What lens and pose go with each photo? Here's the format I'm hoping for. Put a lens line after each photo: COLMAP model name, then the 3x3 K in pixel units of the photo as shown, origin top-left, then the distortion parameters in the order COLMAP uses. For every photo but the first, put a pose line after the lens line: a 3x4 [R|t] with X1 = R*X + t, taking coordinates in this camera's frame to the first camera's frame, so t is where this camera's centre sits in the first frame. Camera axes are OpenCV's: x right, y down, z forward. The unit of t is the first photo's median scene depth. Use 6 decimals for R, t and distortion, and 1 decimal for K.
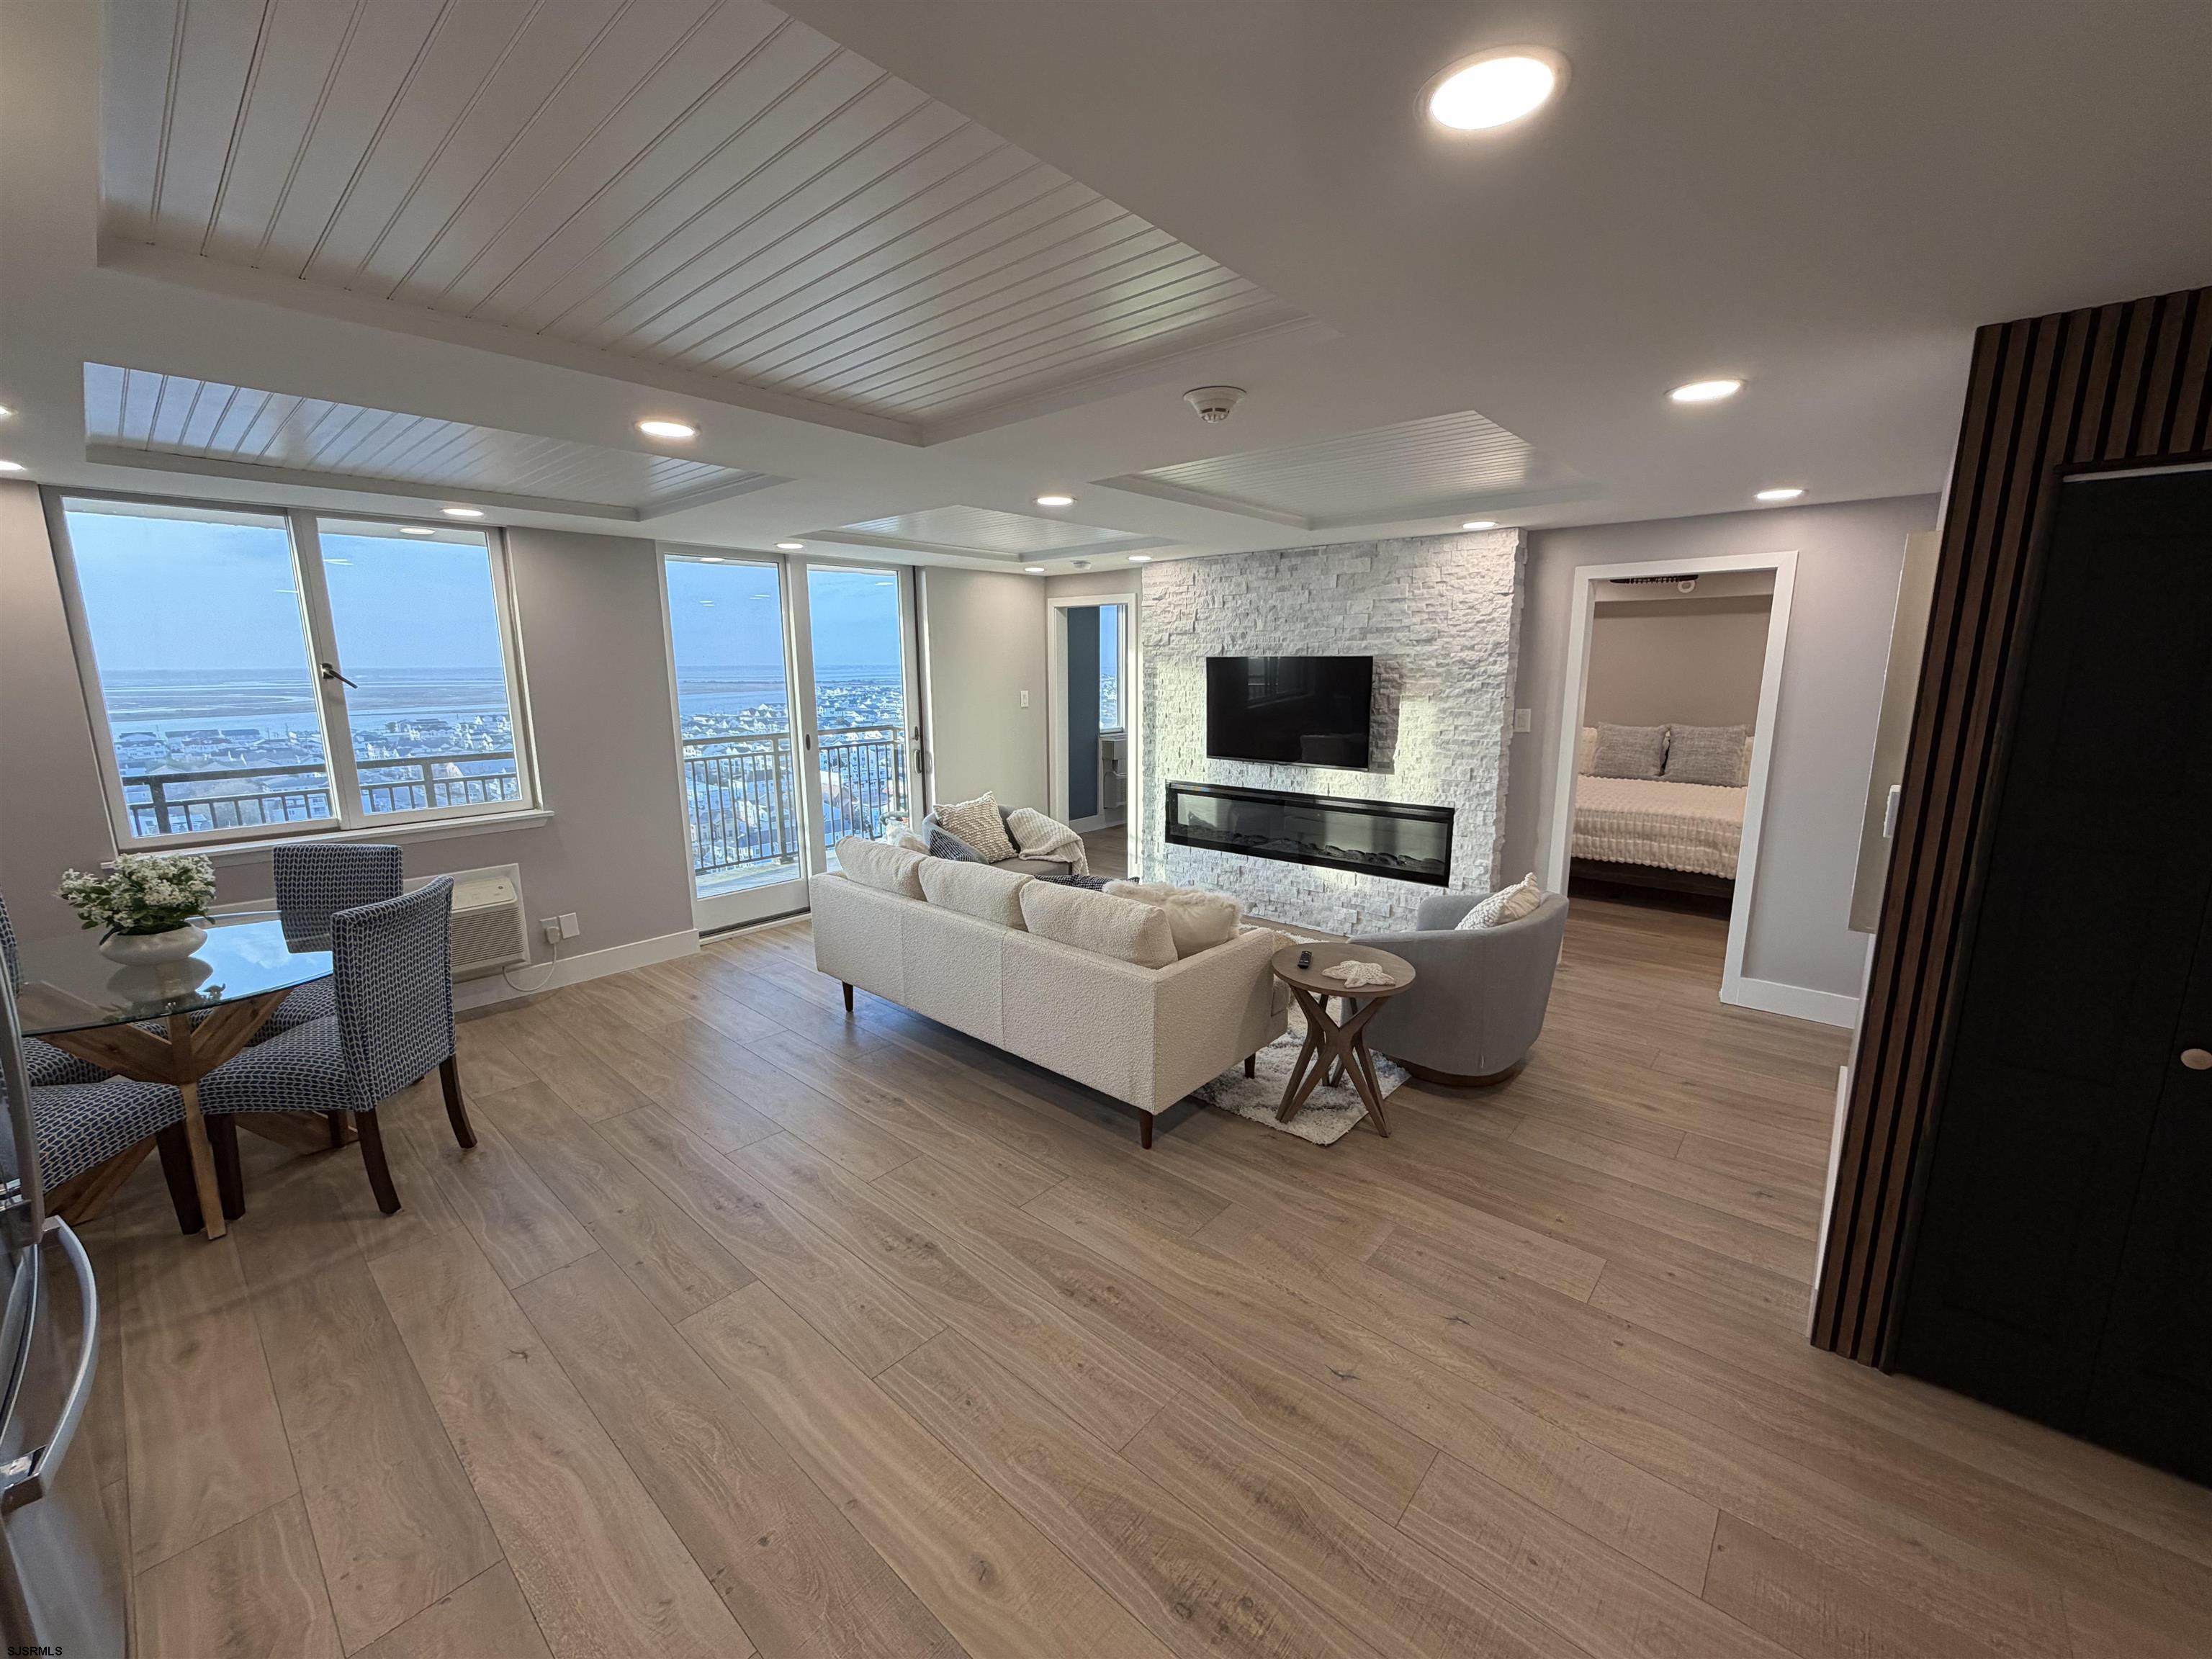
lens RADIAL K [[879.7, 0, 1101.3], [0, 879.7, 830.4], [0, 0, 1]] dist [0.001138, -0.000727]
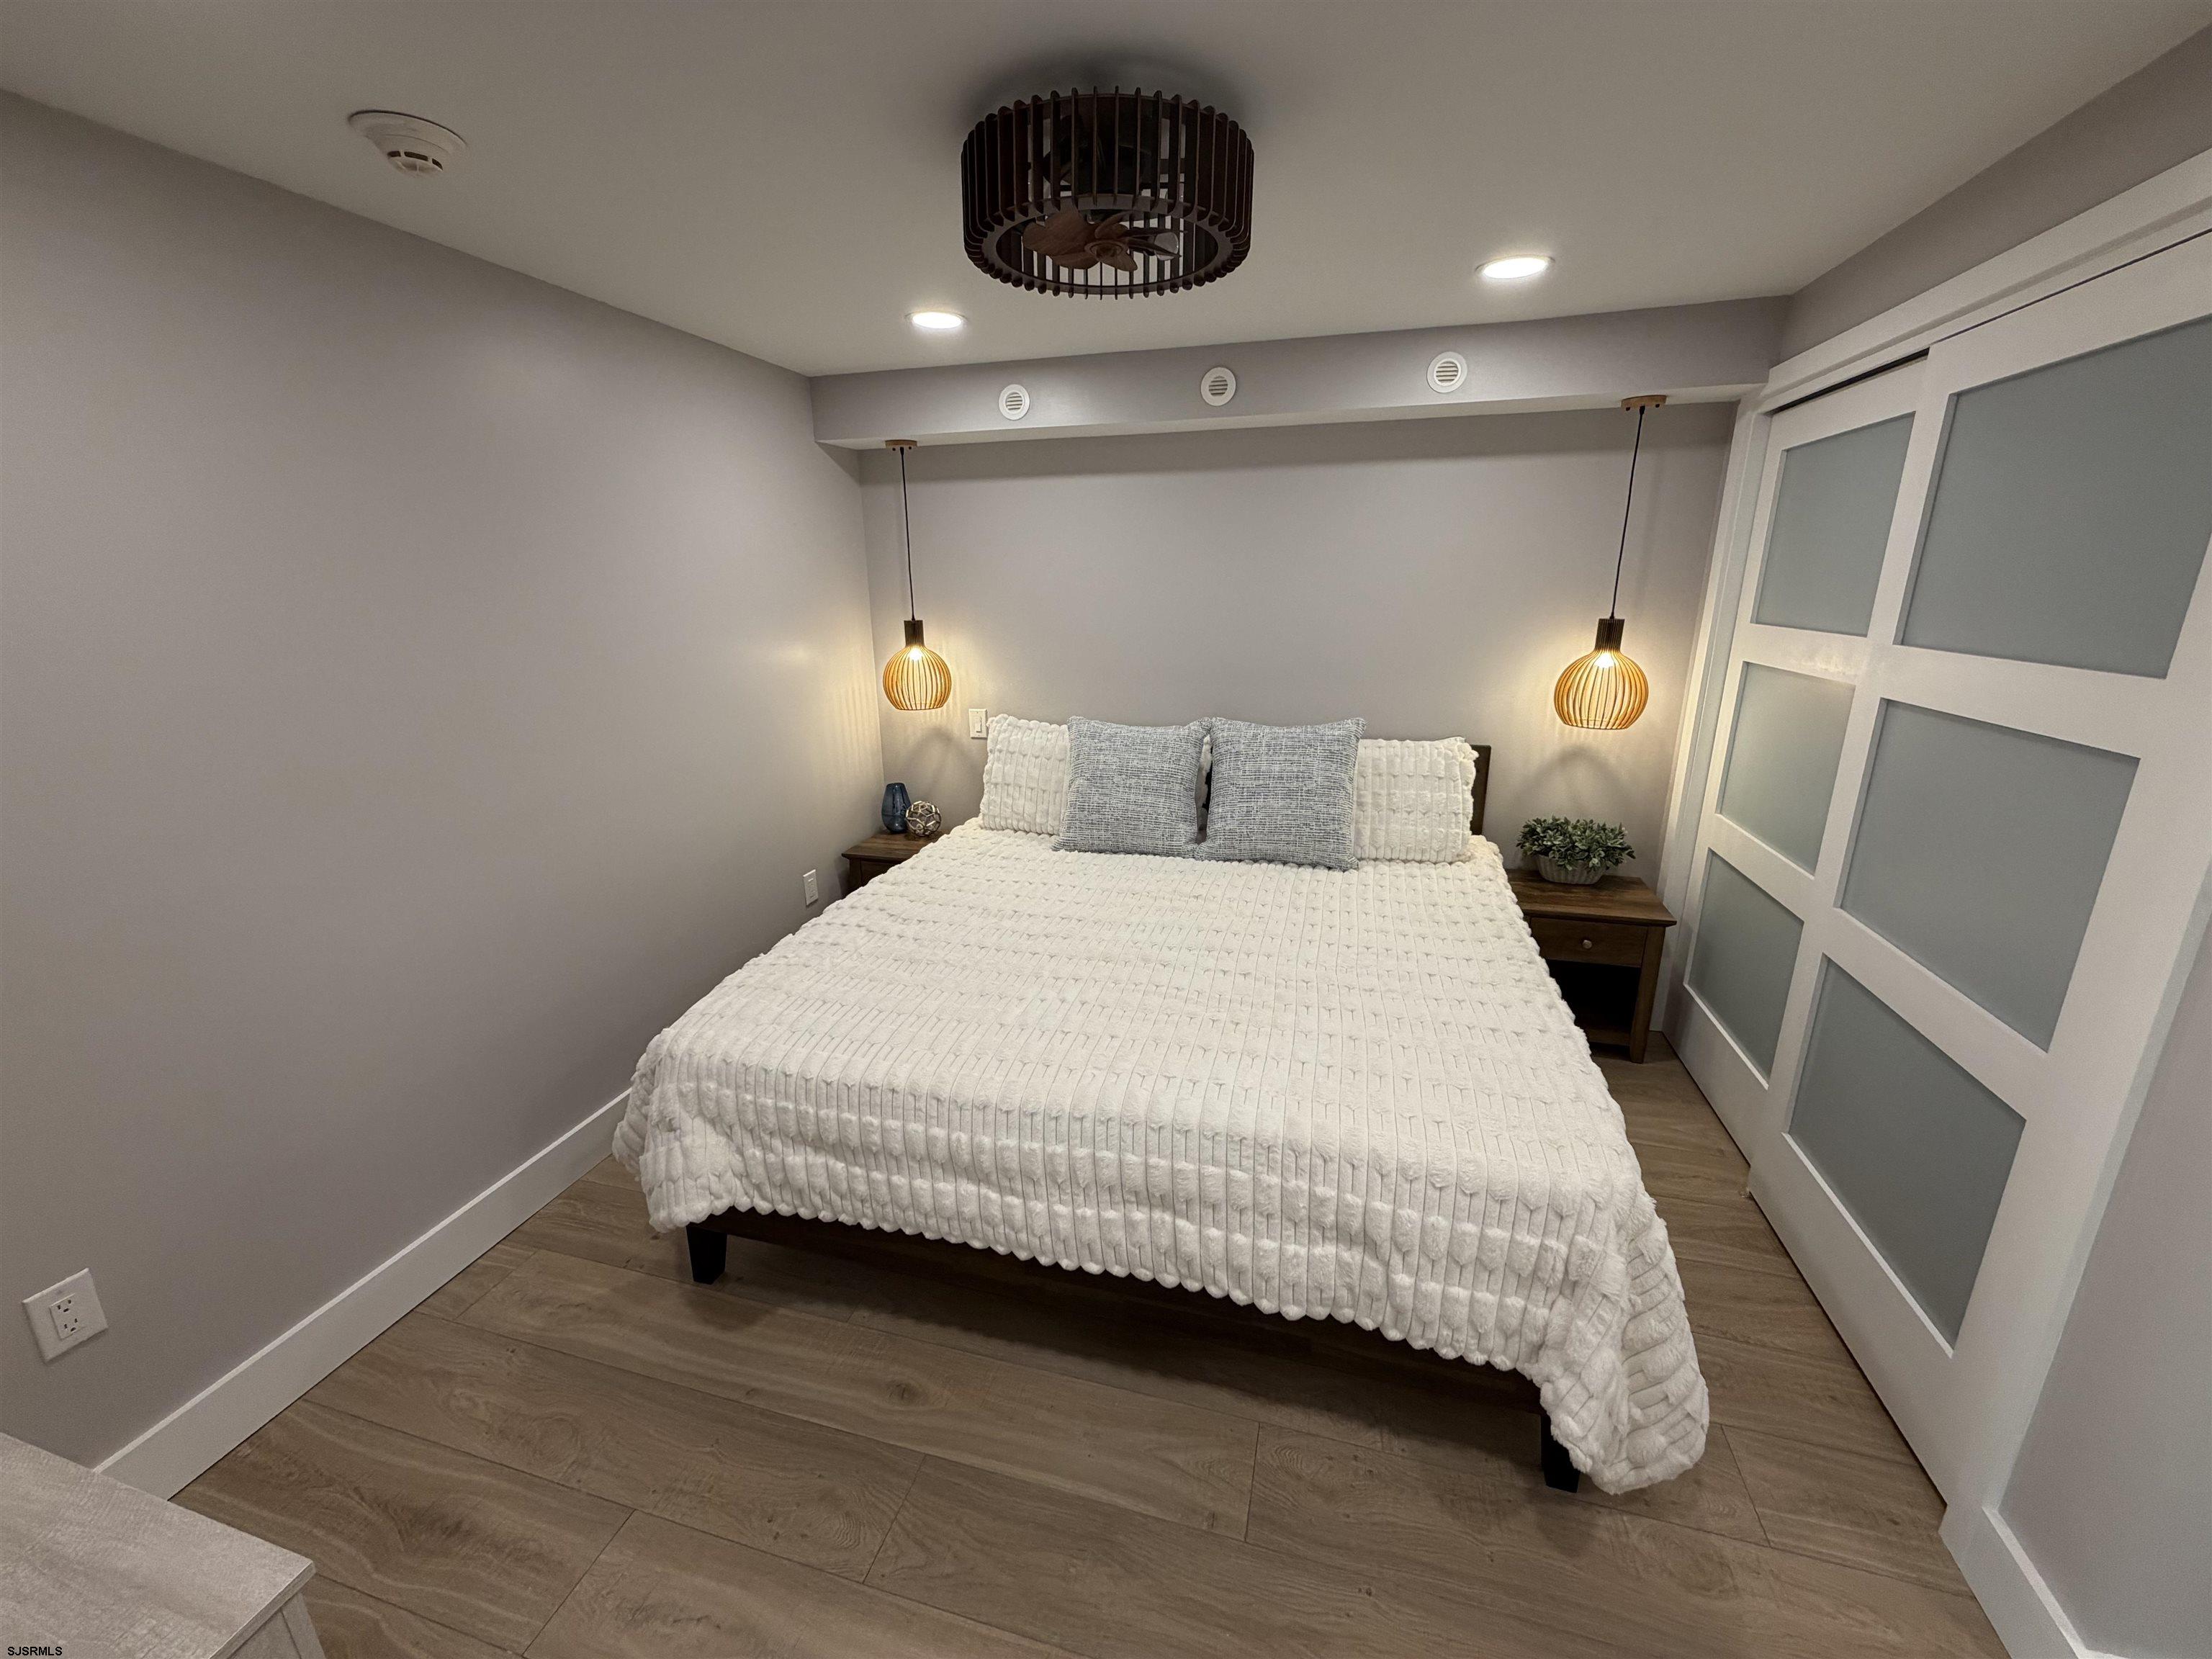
lens RADIAL K [[882.3, 0, 1101.2], [0, 882.3, 829.4], [0, 0, 1]] dist [0.002014, -0.000500]
pose [[0.903597, -0.118227, 0.411746, 0.641766], [0.083026, 0.991270, 0.102424, -0.181357], [-0.420261, -0.058364, 0.905524, 0.972751]]
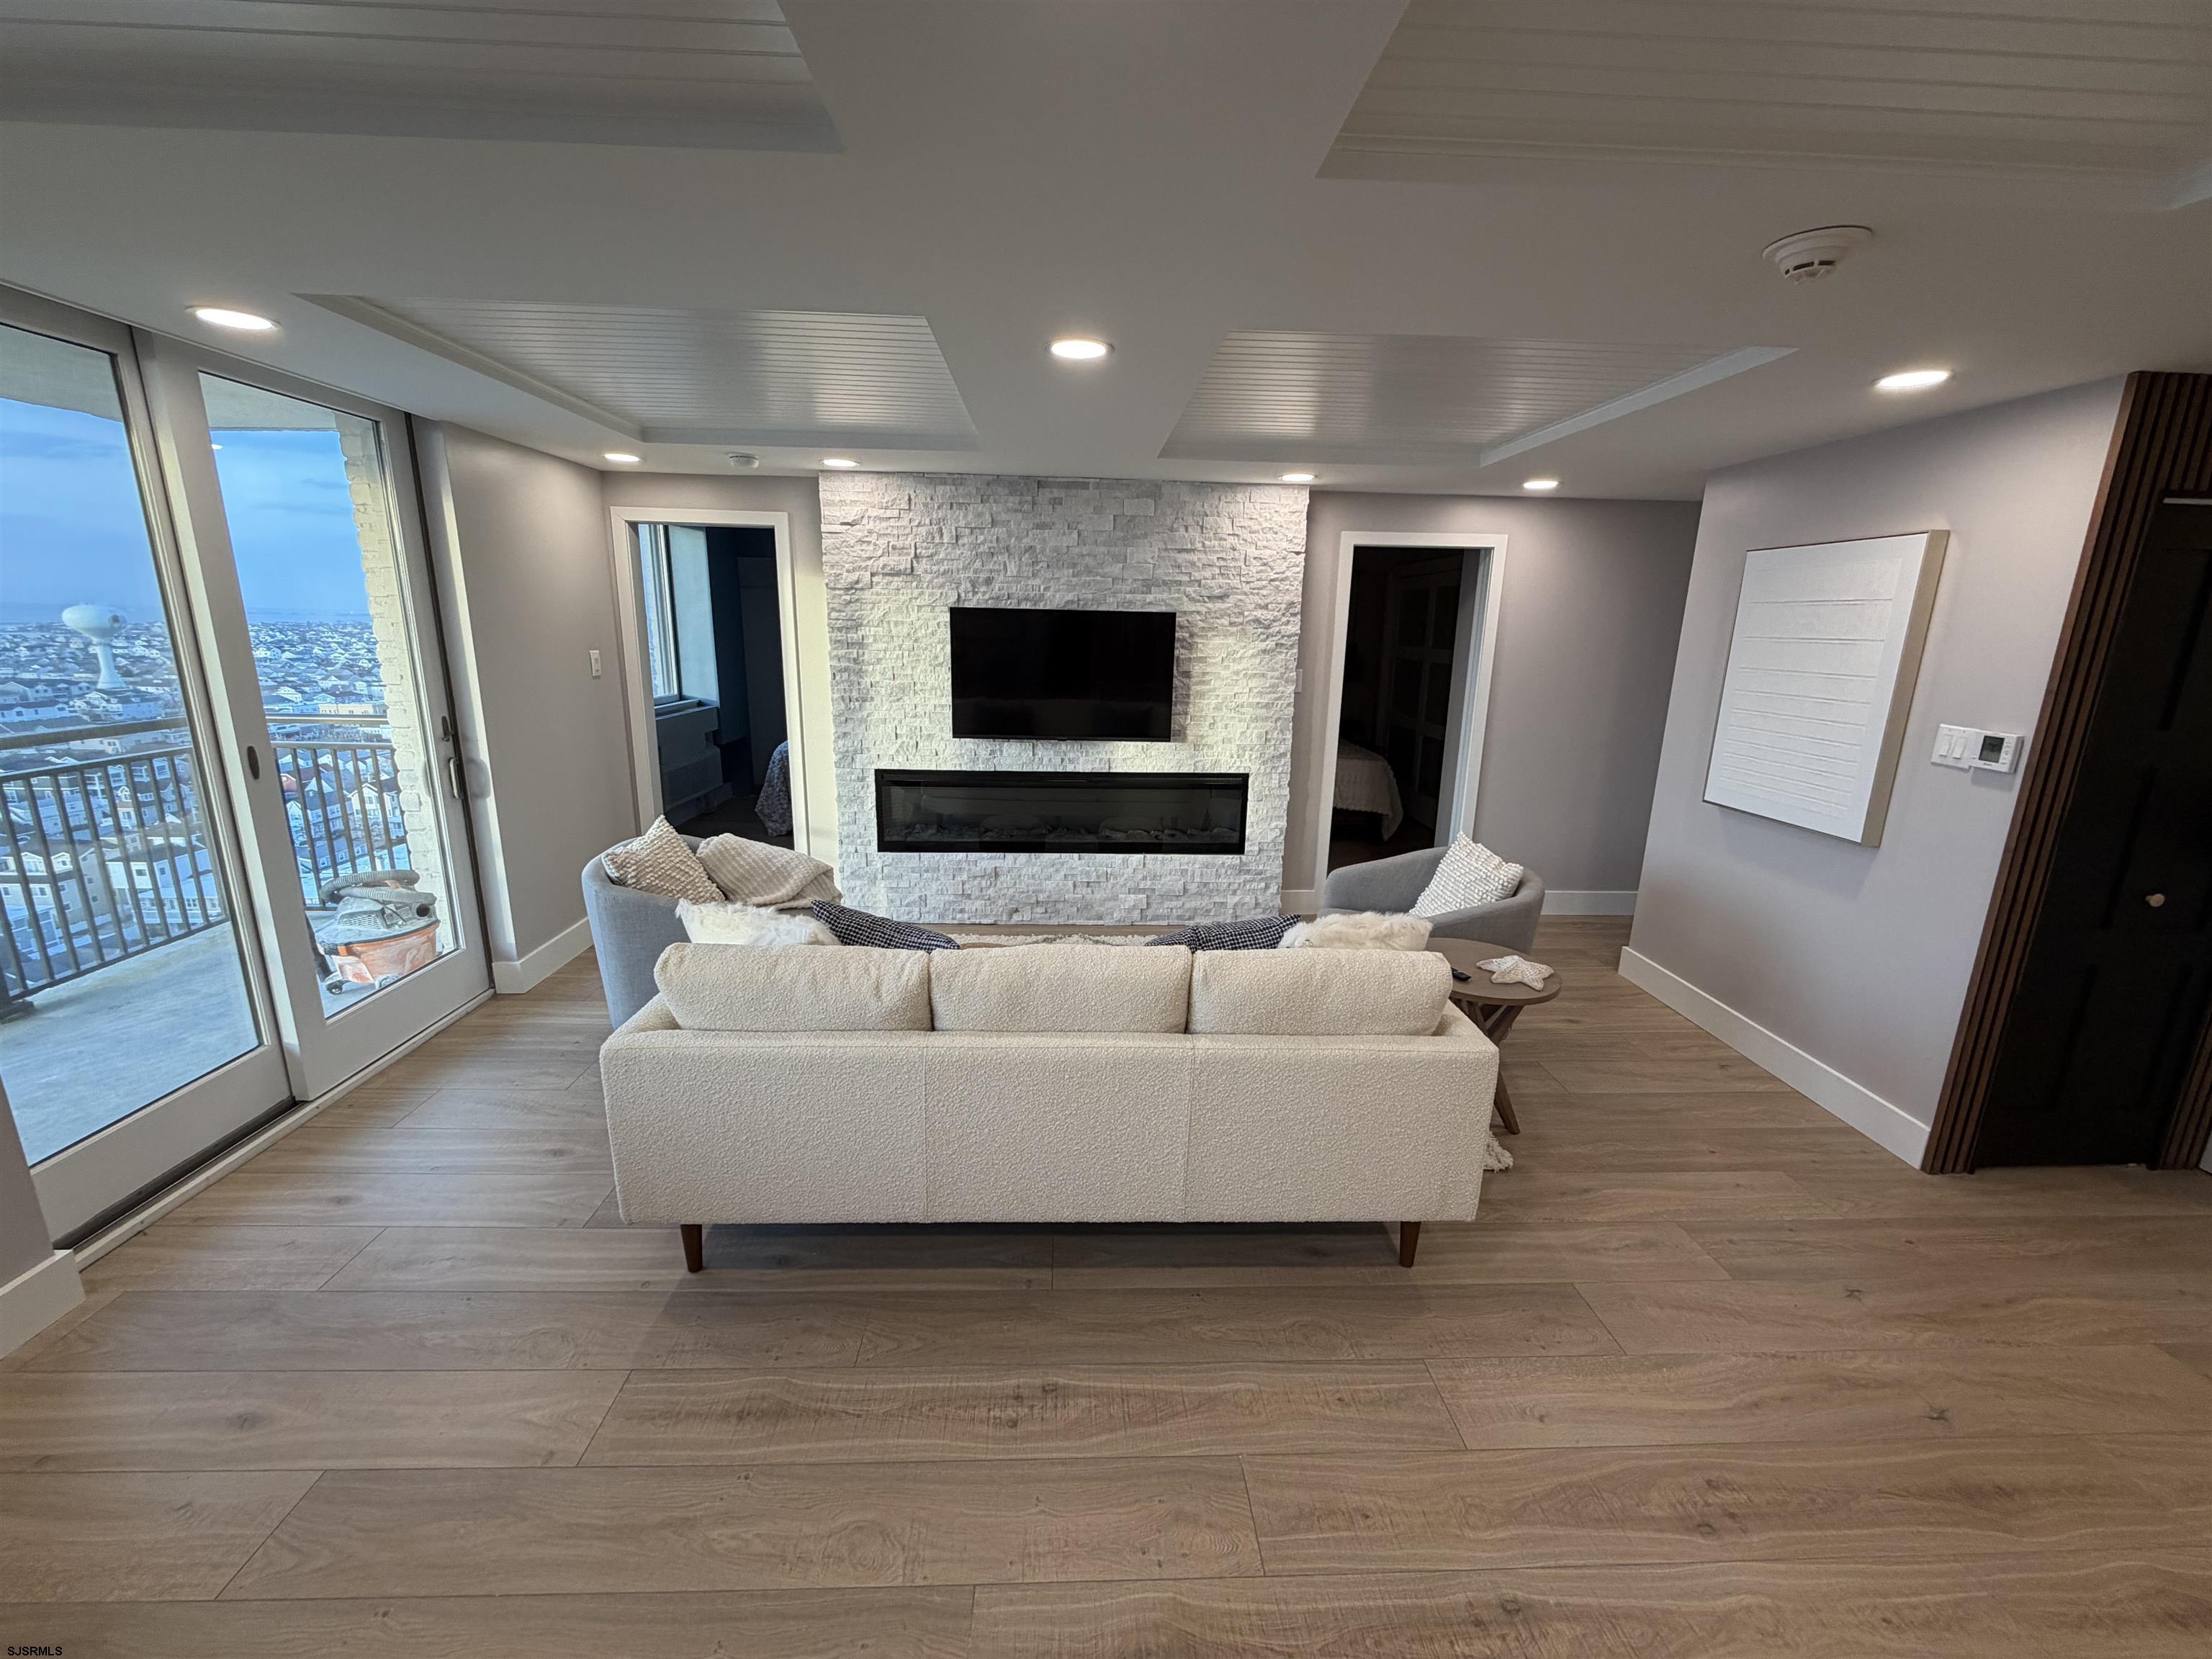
lens RADIAL K [[879.7, 0, 1101.3], [0, 879.7, 830.4], [0, 0, 1]] dist [0.001138, -0.000727]
pose [[0.721661, -0.139854, 0.677972, -0.396790], [0.106787, 0.990147, 0.090583, -0.070216], [-0.683960, 0.007028, 0.729485, 0.415264]]
